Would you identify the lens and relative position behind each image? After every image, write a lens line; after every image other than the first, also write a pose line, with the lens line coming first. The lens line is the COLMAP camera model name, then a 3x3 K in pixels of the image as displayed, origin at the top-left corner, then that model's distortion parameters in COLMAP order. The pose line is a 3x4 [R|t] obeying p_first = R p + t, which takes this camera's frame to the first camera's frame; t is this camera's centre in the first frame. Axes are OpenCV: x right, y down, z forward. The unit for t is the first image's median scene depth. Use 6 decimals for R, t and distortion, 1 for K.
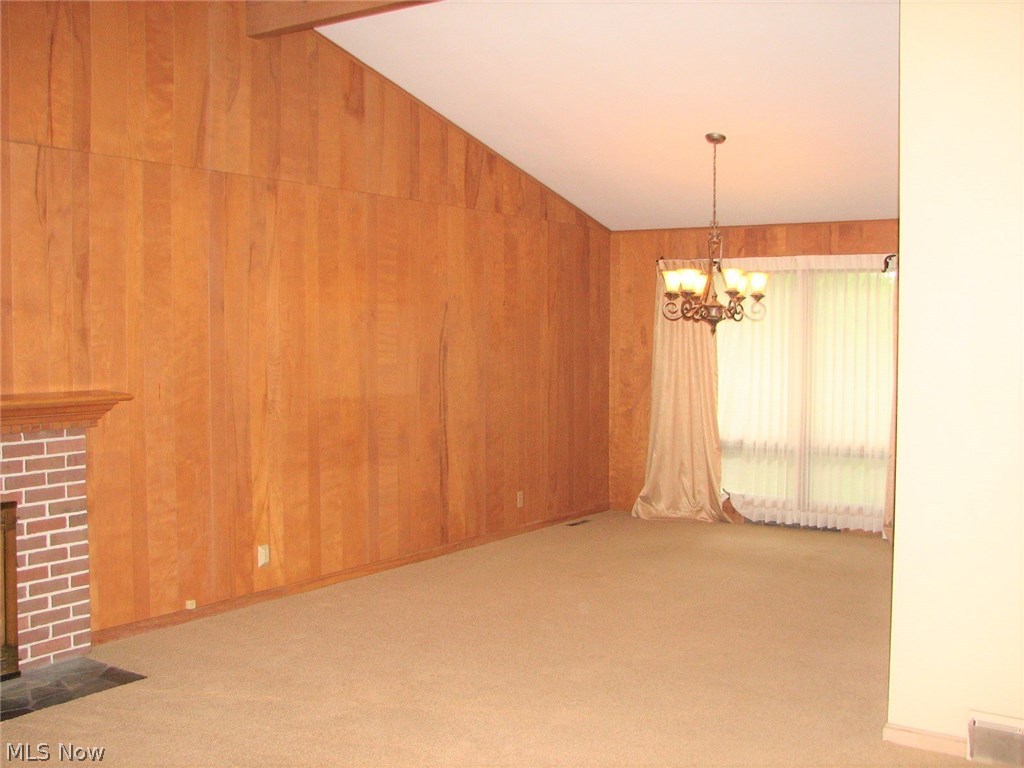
lens RADIAL K [[1090.6, 0, 512.0], [0, 1090.6, 384.0], [0, 0, 1]] dist [-0.215505, 0.290185]
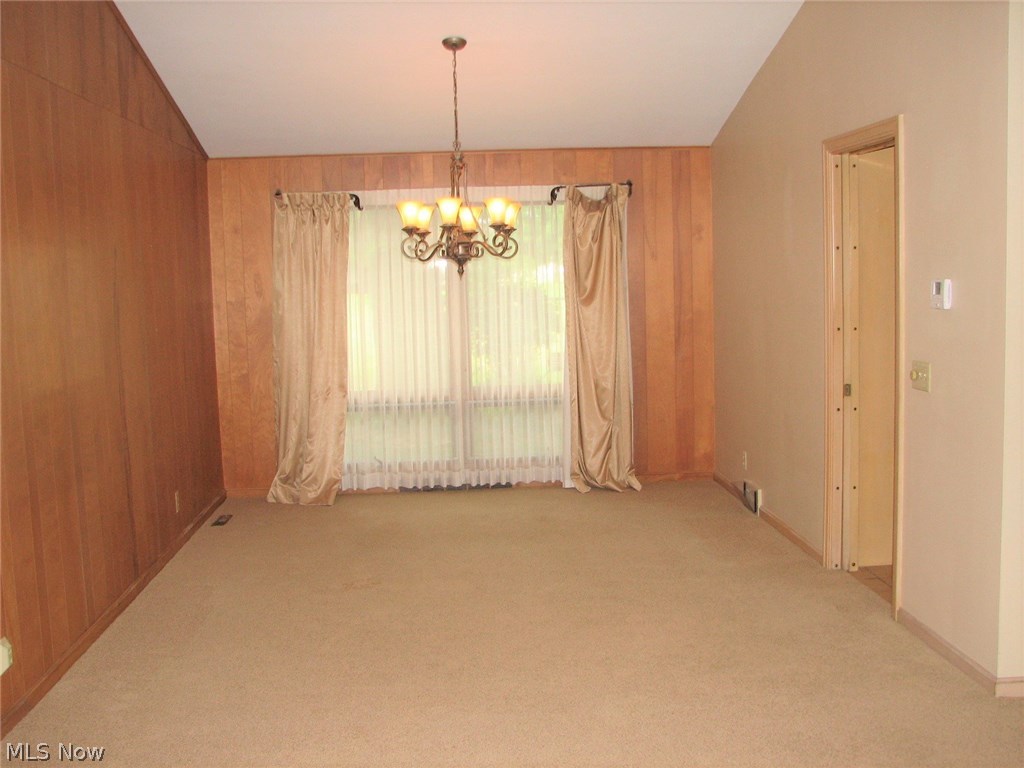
lens RADIAL K [[1090.6, 0, 512.0], [0, 1090.6, 384.0], [0, 0, 1]] dist [-0.215505, 0.290185]
pose [[0.791336, -0.089854, 0.604743, -0.299703], [0.061156, 0.995814, 0.067934, -0.016978], [-0.608315, -0.016775, 0.793518, 0.296777]]
